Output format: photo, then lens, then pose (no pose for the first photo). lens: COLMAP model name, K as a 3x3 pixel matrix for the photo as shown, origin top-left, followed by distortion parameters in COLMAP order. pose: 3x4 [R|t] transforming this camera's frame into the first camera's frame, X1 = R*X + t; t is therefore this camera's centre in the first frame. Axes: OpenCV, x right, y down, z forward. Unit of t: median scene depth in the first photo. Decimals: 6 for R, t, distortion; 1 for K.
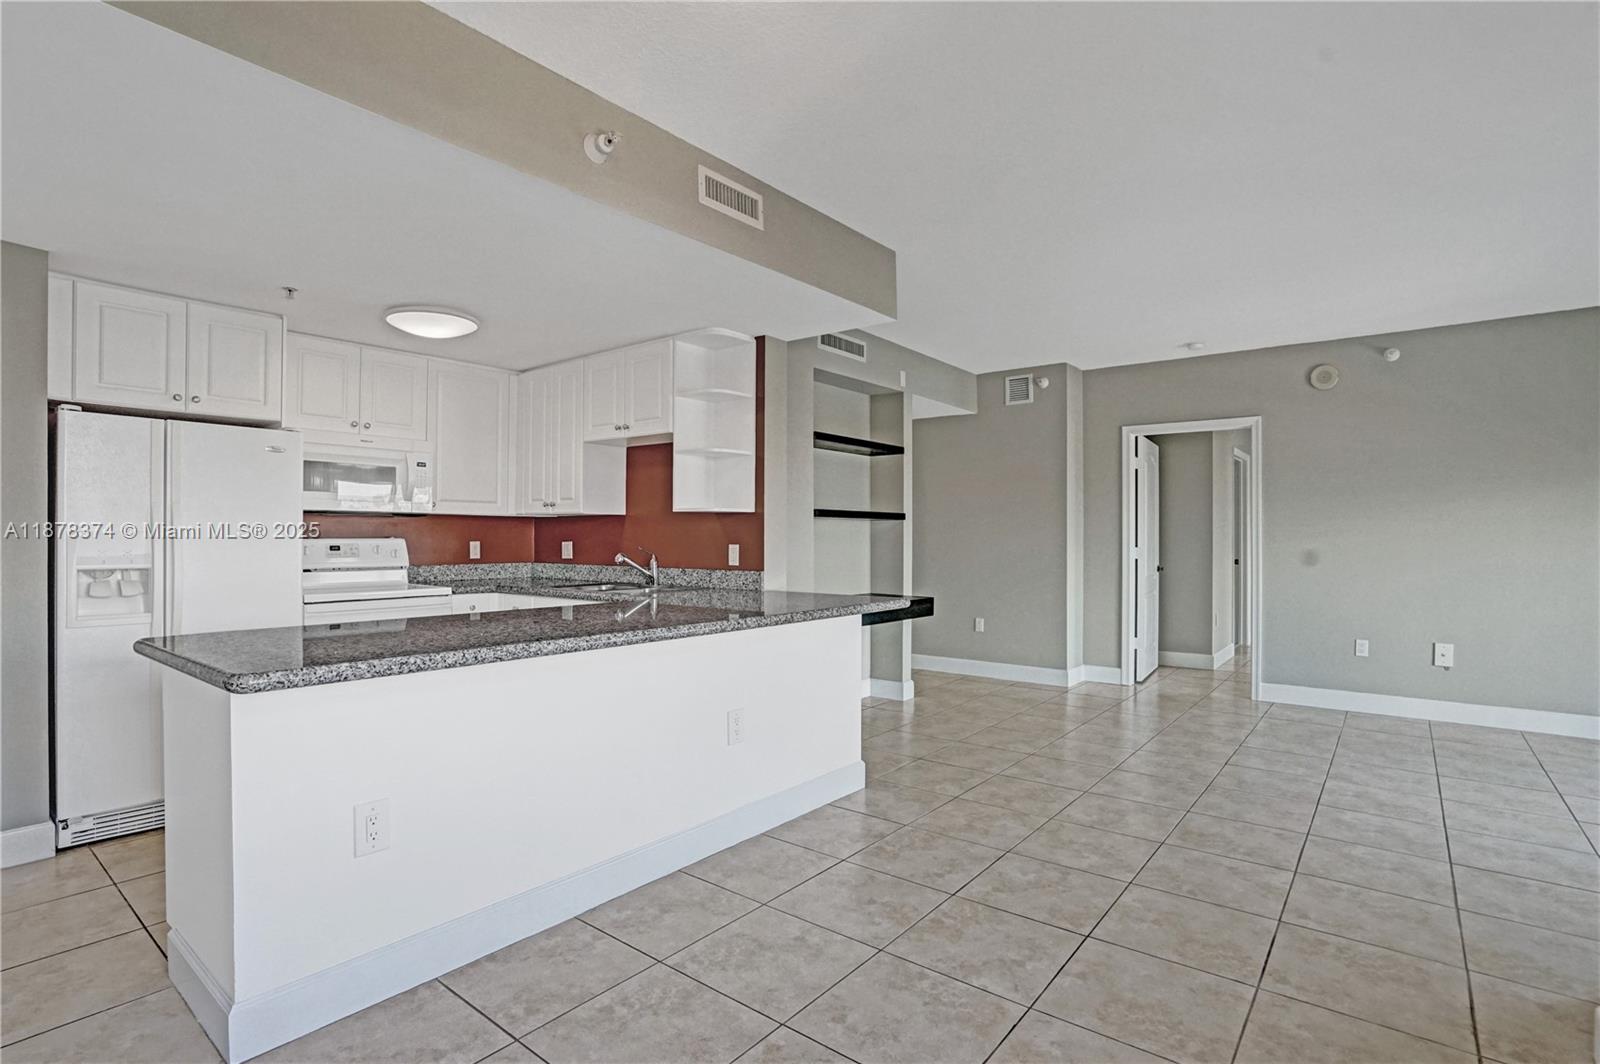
lens RADIAL K [[768.8, 0, 797.5], [0, 768.8, 537.8], [0, 0, 1]] dist [-0.064535, 0.026221]
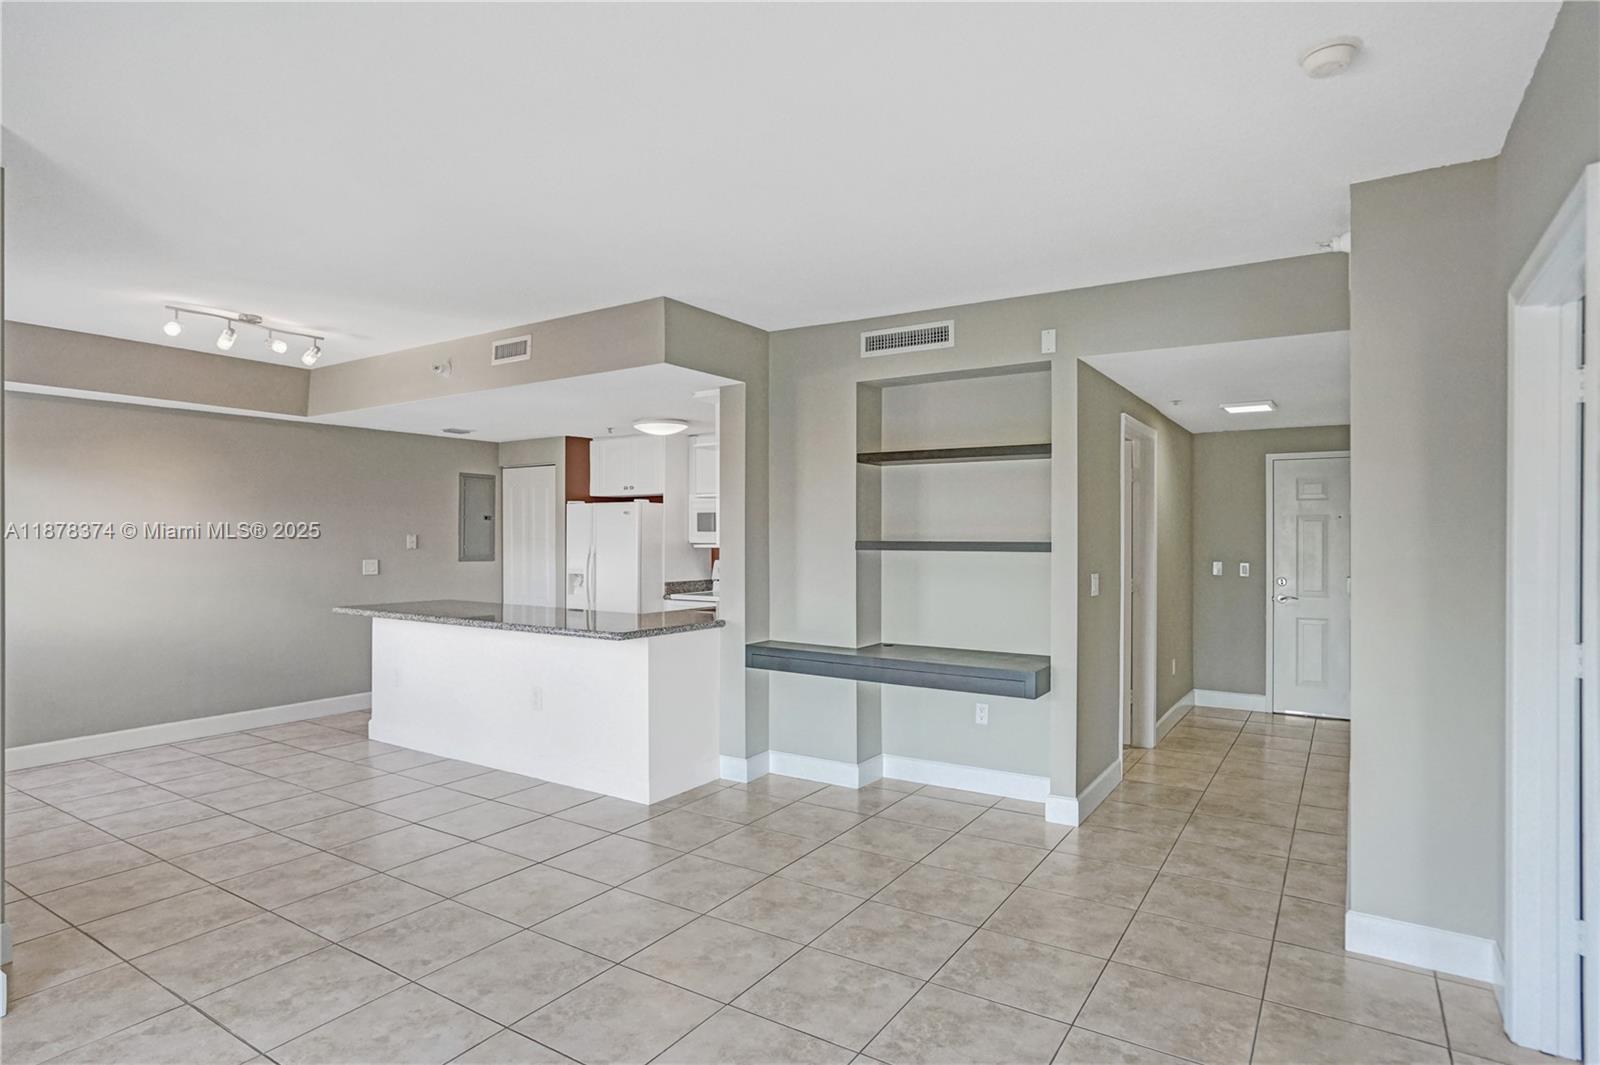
lens RADIAL K [[874.4, 0, 778.5], [0, 874.4, 537.1], [0, 0, 1]] dist [-0.043671, 0.040506]
pose [[0.090062, 0.000522, -0.995936, 1.128007], [-0.003828, 0.999993, 0.000178, -0.046051], [0.995929, 0.003796, 0.090063, 0.906334]]
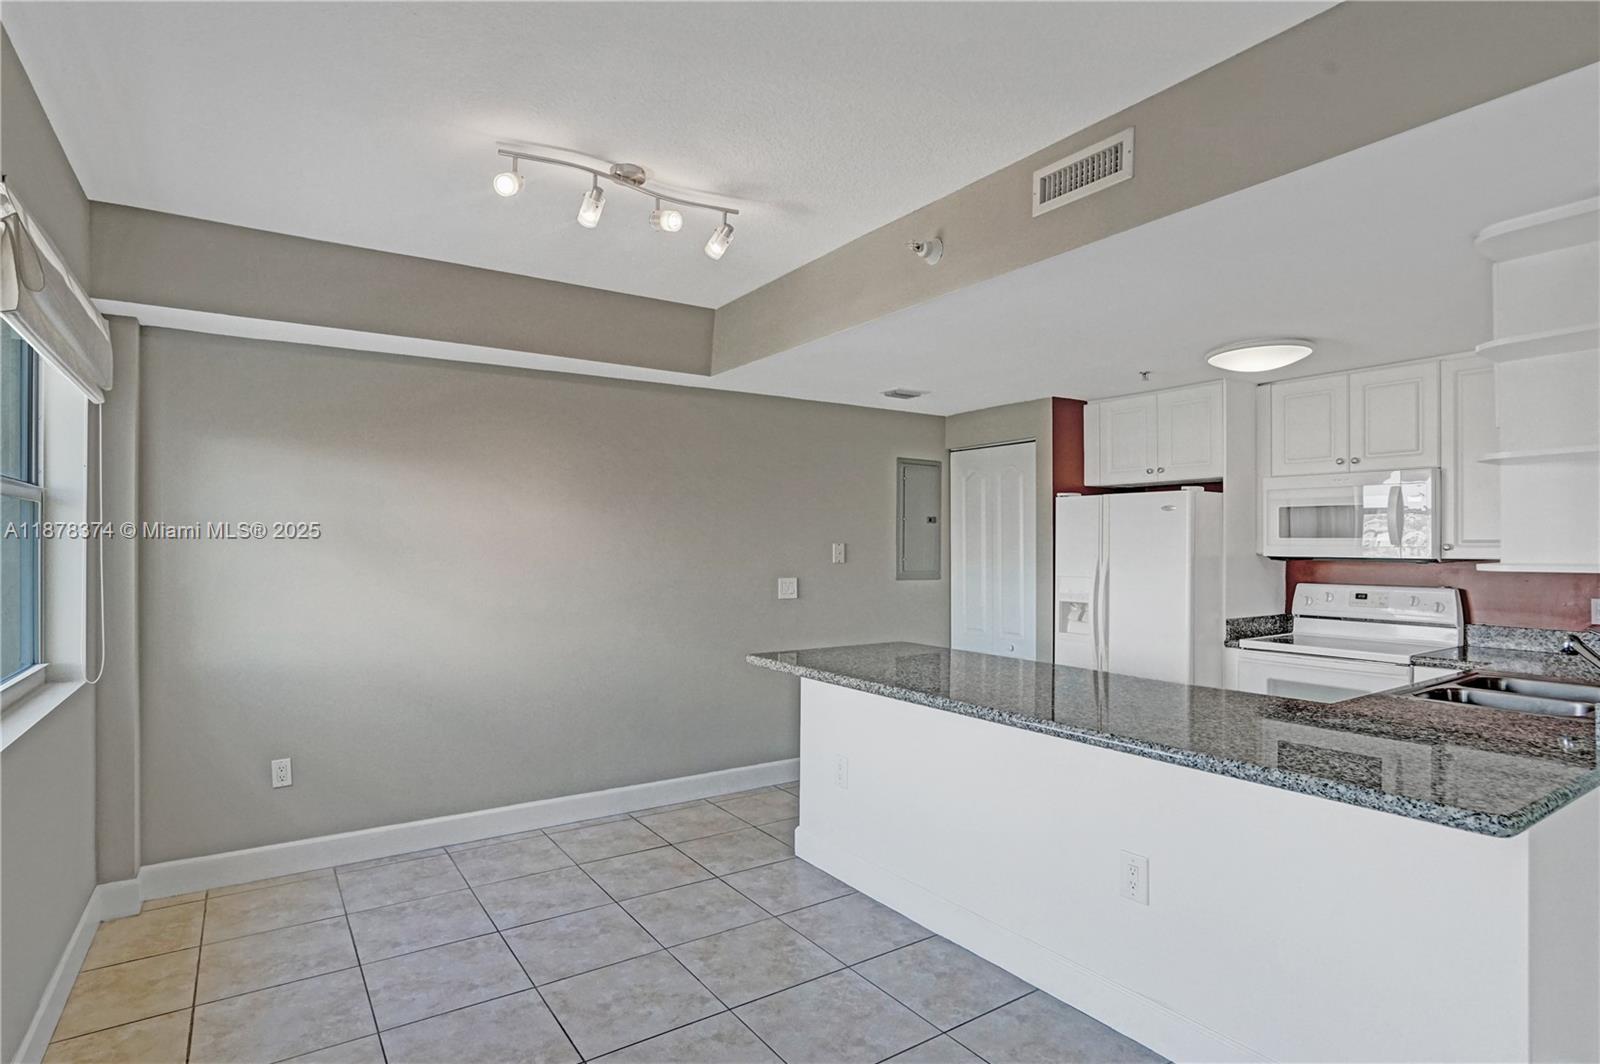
lens RADIAL K [[830.1, 0, 797.3], [0, 830.1, 548.0], [0, 0, 1]] dist [-0.046263, 0.000843]
pose [[-0.292729, 0.002898, -0.956191, 0.519463], [-0.003836, 0.999984, 0.004205, -0.045935], [0.956188, 0.004899, -0.292713, 0.635943]]
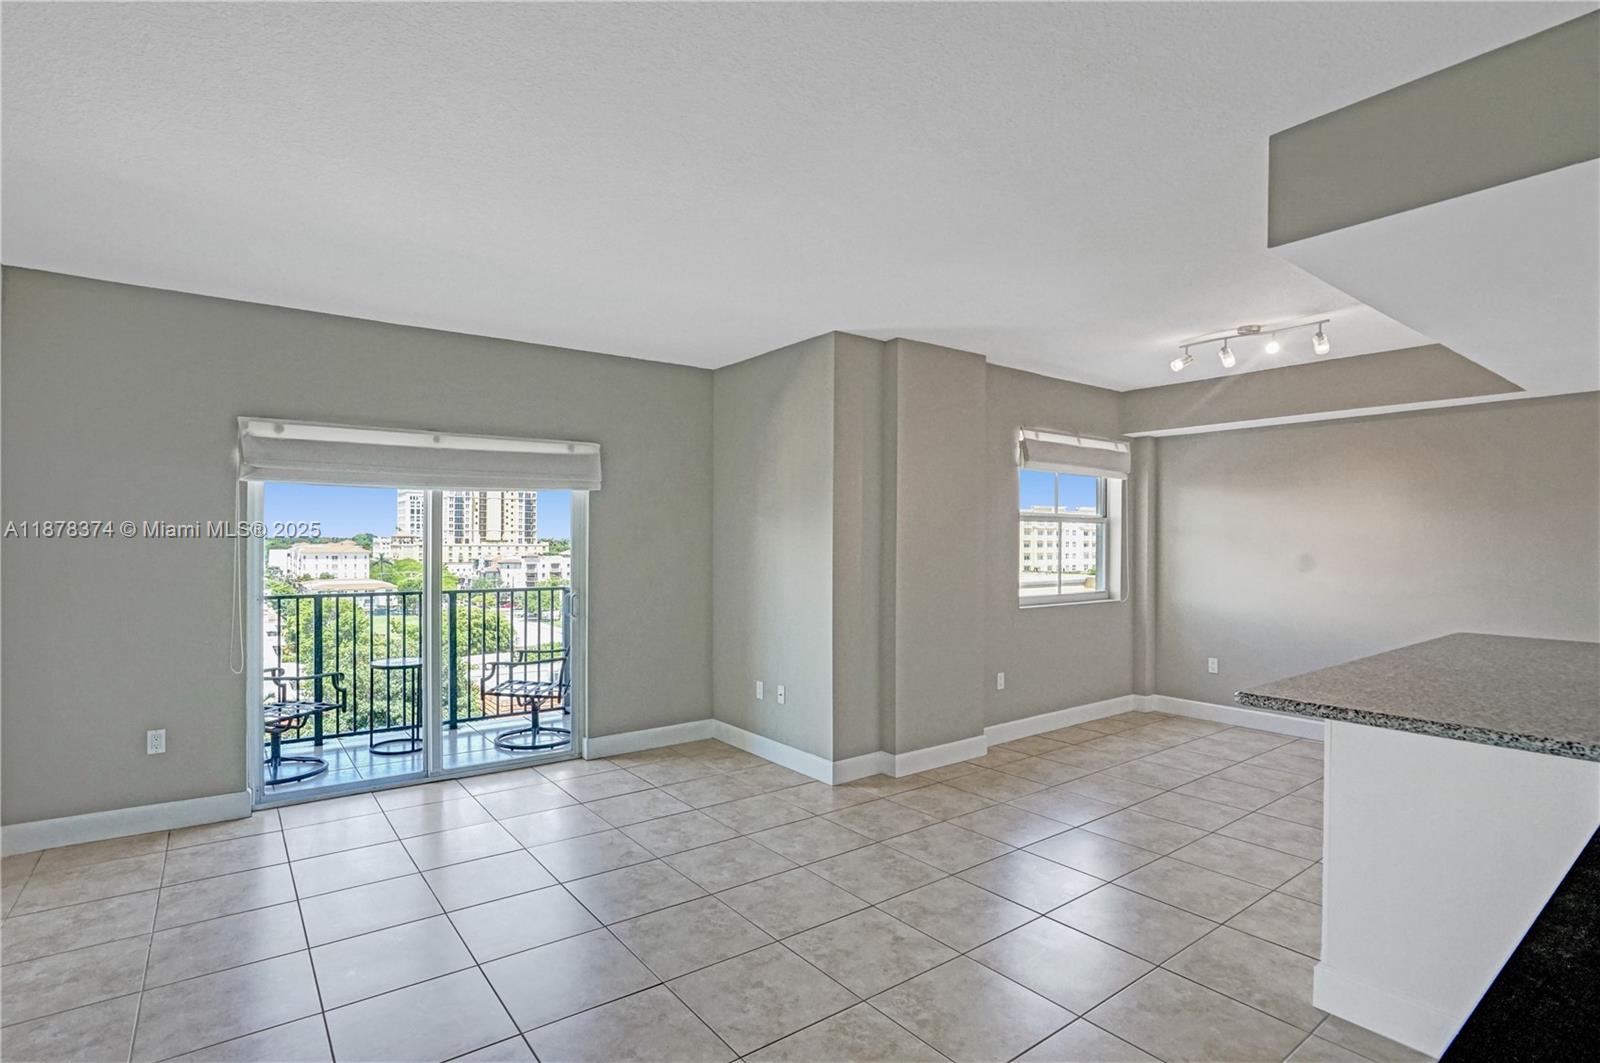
lens RADIAL K [[781.4, 0, 794.6], [0, 781.4, 535.2], [0, 0, 1]] dist [-0.058409, 0.019780]
pose [[-0.967746, -0.002538, 0.251914, 0.292378], [-0.003456, 0.999989, -0.003204, -0.049014], [-0.251903, -0.003971, -0.967744, 1.447449]]
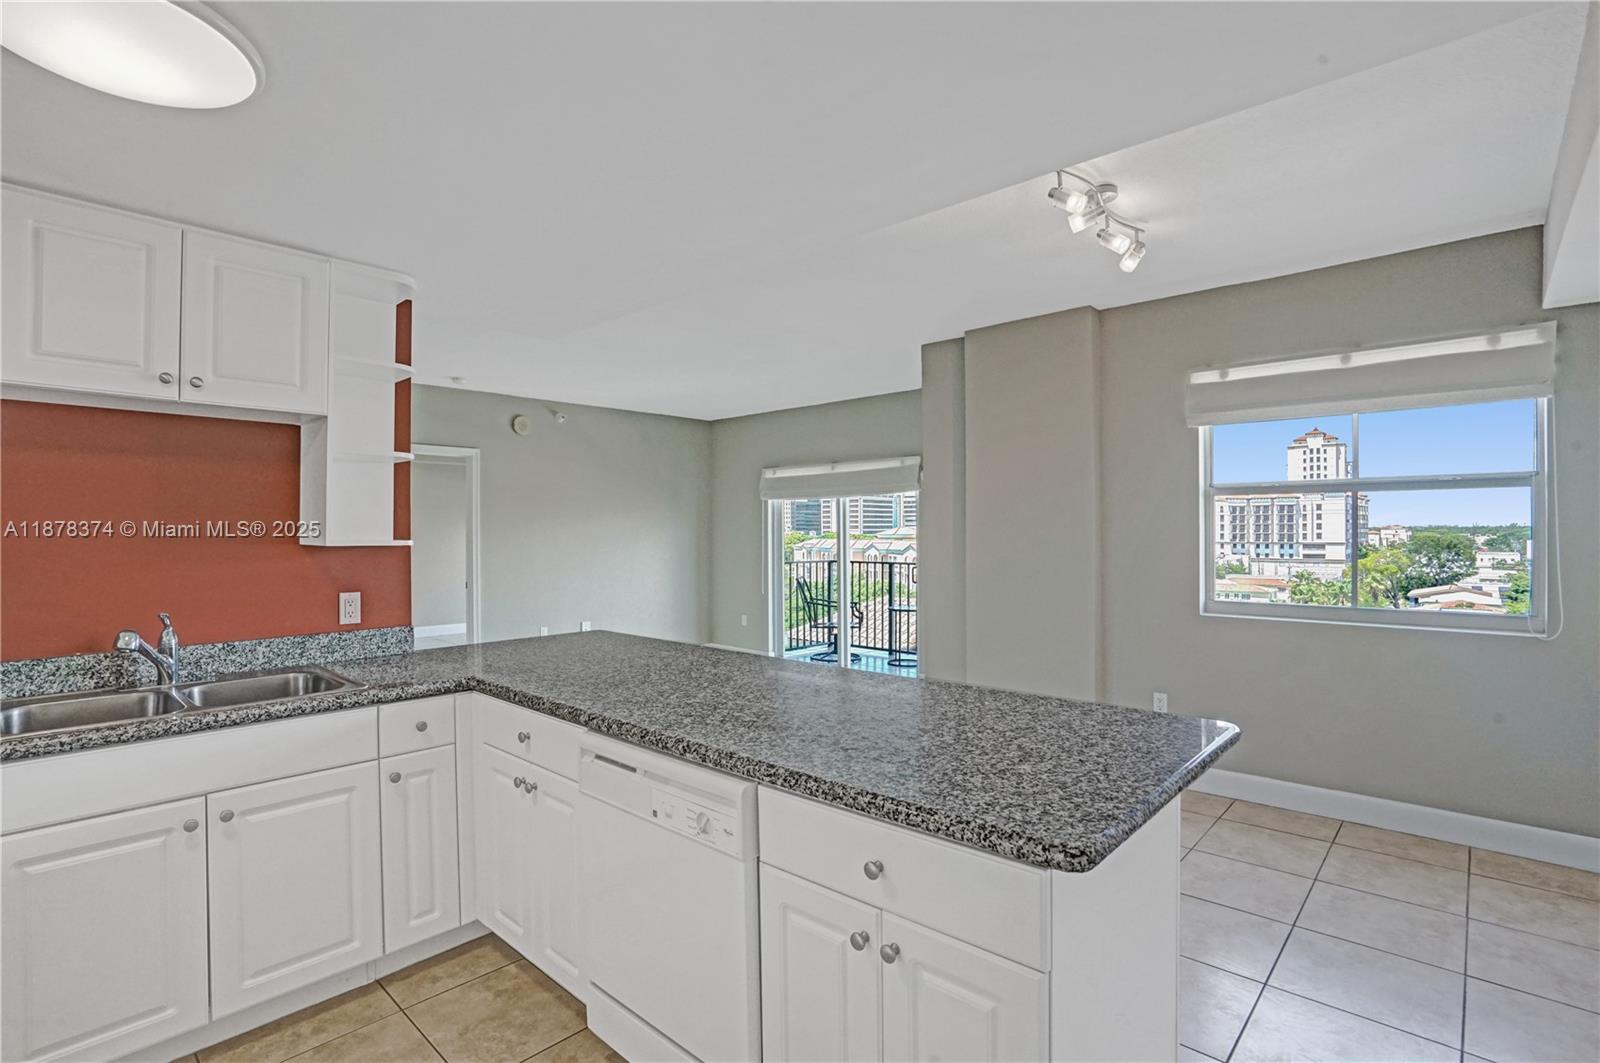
lens RADIAL K [[768.8, 0, 797.5], [0, 768.8, 537.3], [0, 0, 1]] dist [-0.064535, 0.026221]
pose [[0.068230, -0.009016, 0.997629, -0.682411], [0.008285, 0.999930, 0.008470, -0.039671], [-0.997635, 0.007687, 0.068300, 0.551857]]
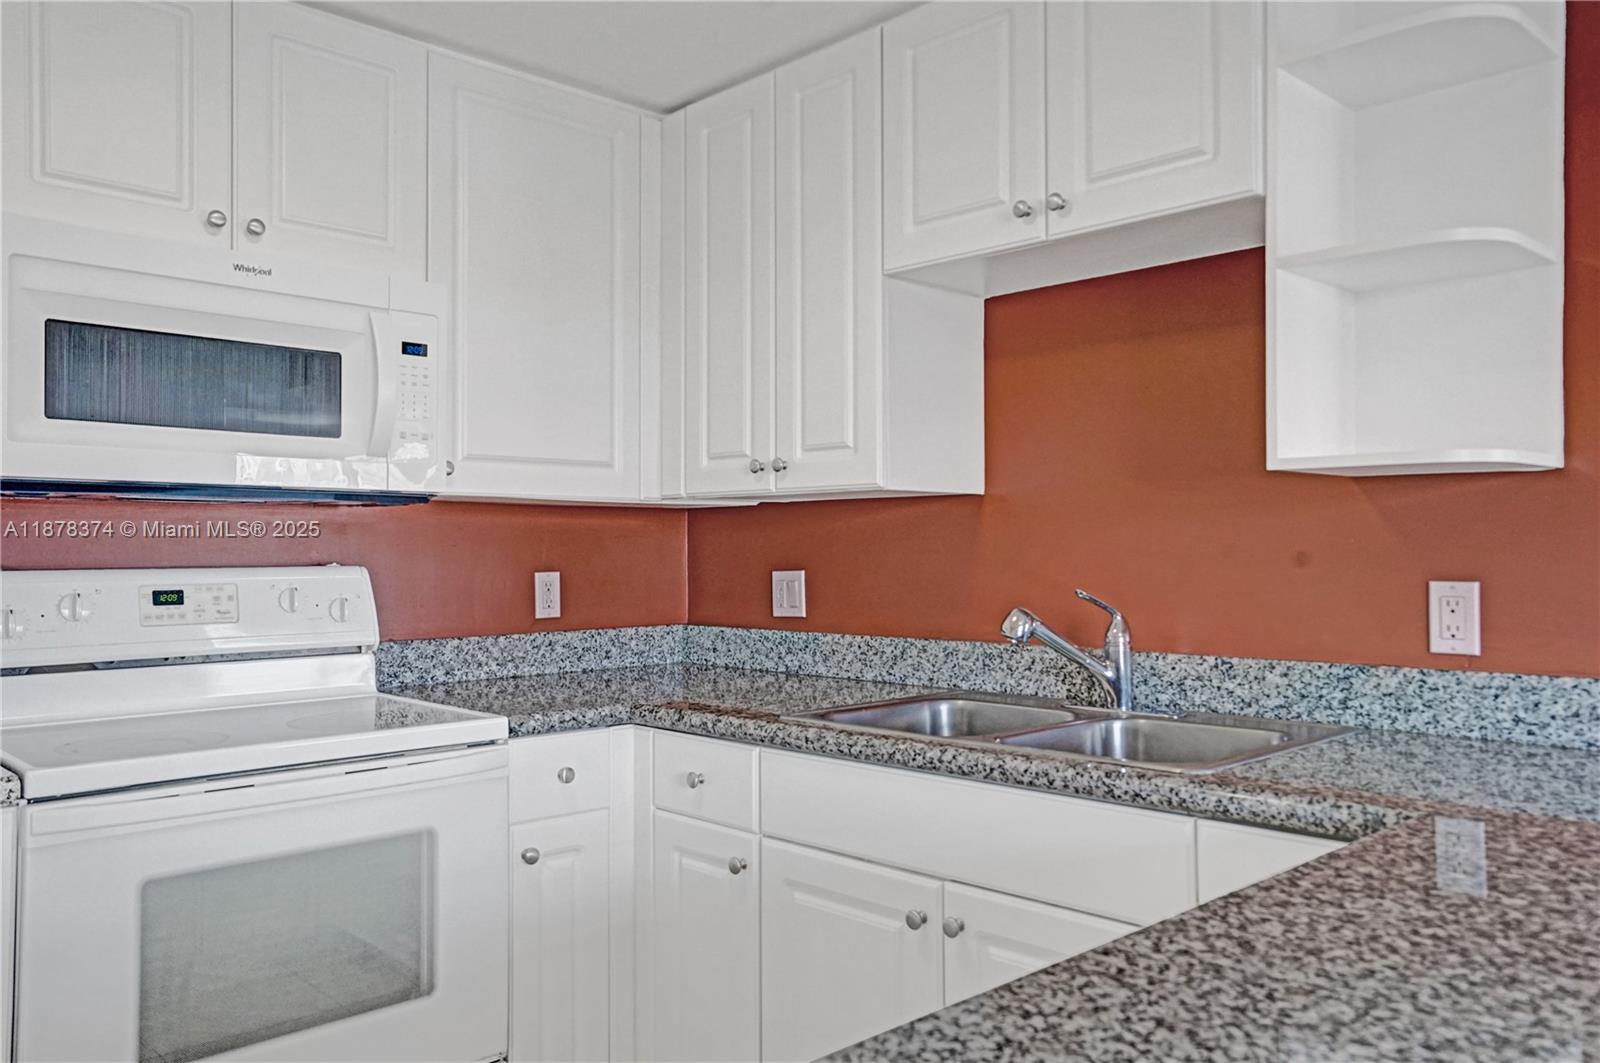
lens RADIAL K [[1229.7, 0, 796.9], [0, 1229.7, 541.6], [0, 0, 1]] dist [0.020237, 0.003410]
pose [[0.990737, -0.009328, -0.135475, -0.257430], [0.007957, 0.999912, -0.010659, -0.003305], [0.135562, 0.009483, 0.990723, 0.485618]]
